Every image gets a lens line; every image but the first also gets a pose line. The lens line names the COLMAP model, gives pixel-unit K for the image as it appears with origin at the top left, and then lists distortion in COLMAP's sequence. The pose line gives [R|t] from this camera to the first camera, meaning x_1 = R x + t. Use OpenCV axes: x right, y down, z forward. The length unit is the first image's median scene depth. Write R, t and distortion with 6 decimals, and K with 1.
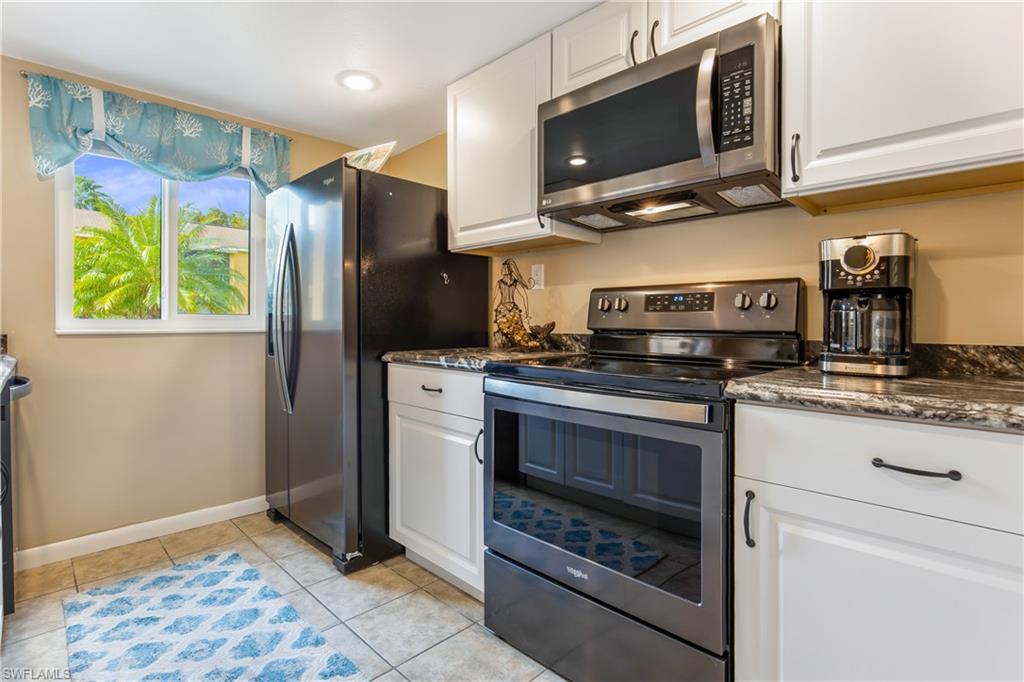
lens RADIAL K [[475.2, 0, 507.1], [0, 475.2, 341.5], [0, 0, 1]] dist [-0.026700, 0.002268]
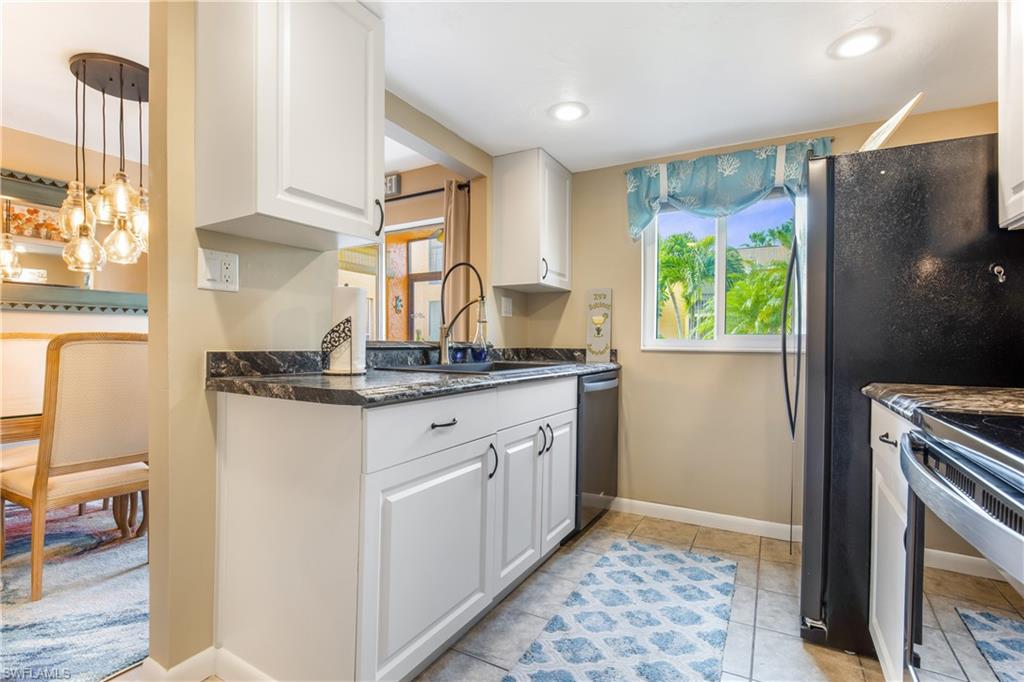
lens RADIAL K [[475.2, 0, 515.9], [0, 475.2, 344.9], [0, 0, 1]] dist [-0.026700, 0.002268]
pose [[0.301628, 0.008848, -0.953384, 0.290902], [-0.039318, 0.999222, -0.003166, -0.013253], [0.952615, 0.038440, 0.301742, 0.235365]]
